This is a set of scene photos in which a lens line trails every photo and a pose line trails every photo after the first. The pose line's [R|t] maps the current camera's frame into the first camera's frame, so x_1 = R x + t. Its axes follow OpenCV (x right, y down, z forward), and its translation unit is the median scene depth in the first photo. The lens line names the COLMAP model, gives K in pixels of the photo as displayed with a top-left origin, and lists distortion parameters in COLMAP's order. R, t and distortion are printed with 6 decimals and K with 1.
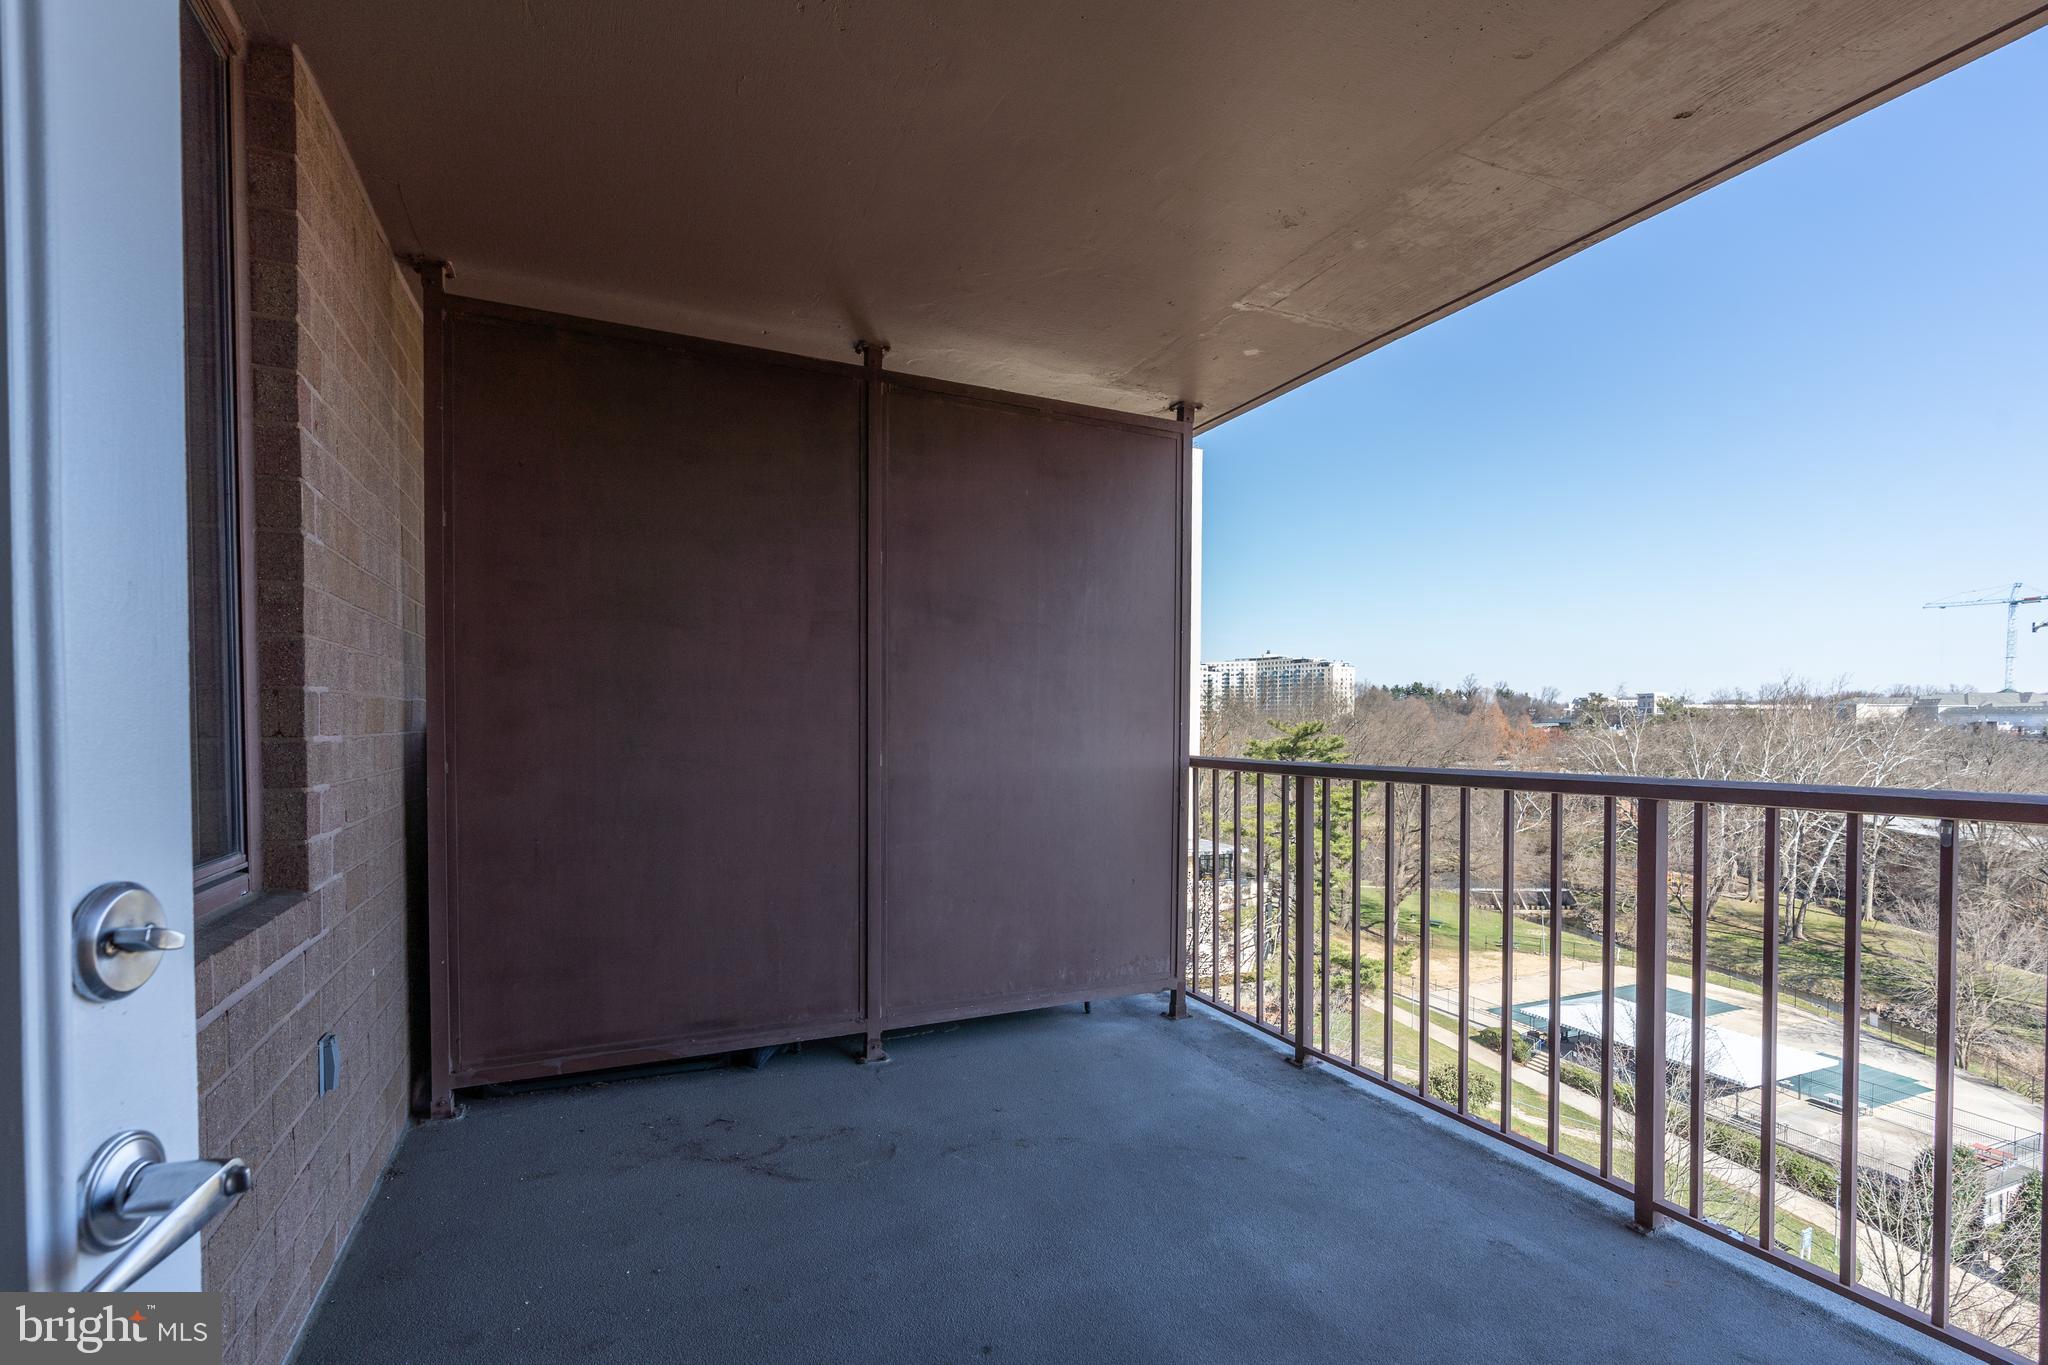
lens RADIAL K [[943.4, 0, 1024.0], [0, 943.4, 682.5], [0, 0, 1]] dist [-0.002885, 0.000782]
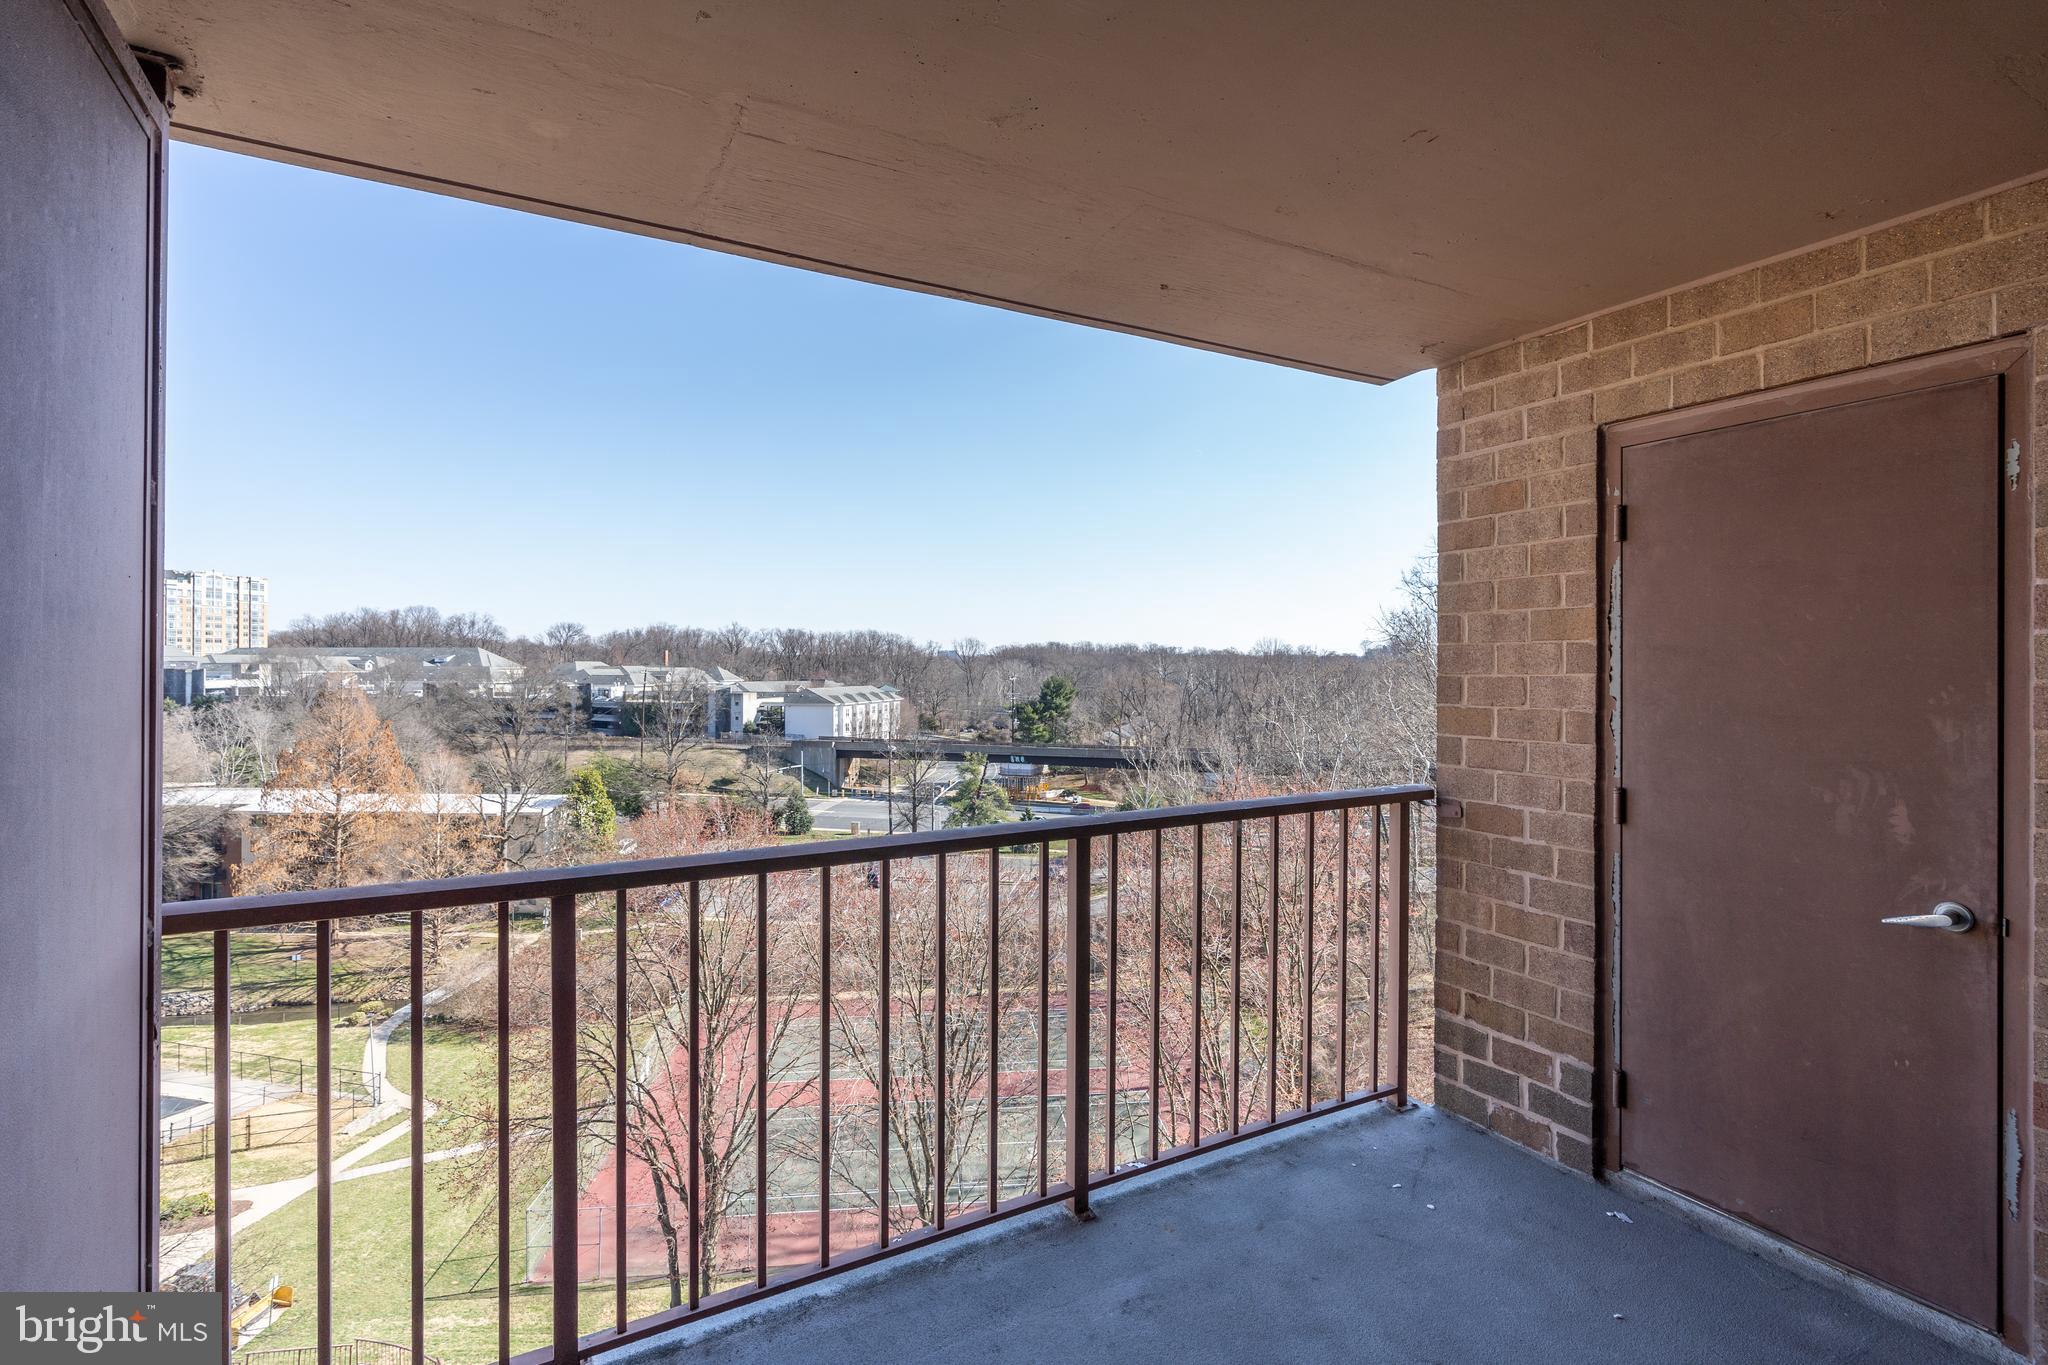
lens RADIAL K [[943.4, 0, 1024.0], [0, 943.4, 682.5], [0, 0, 1]] dist [-0.002885, 0.000782]
pose [[-0.109425, 0.114003, 0.987436, -0.551384], [0.019101, 0.993459, -0.112582, 0.059605], [-0.993812, 0.006541, -0.110887, 1.194428]]
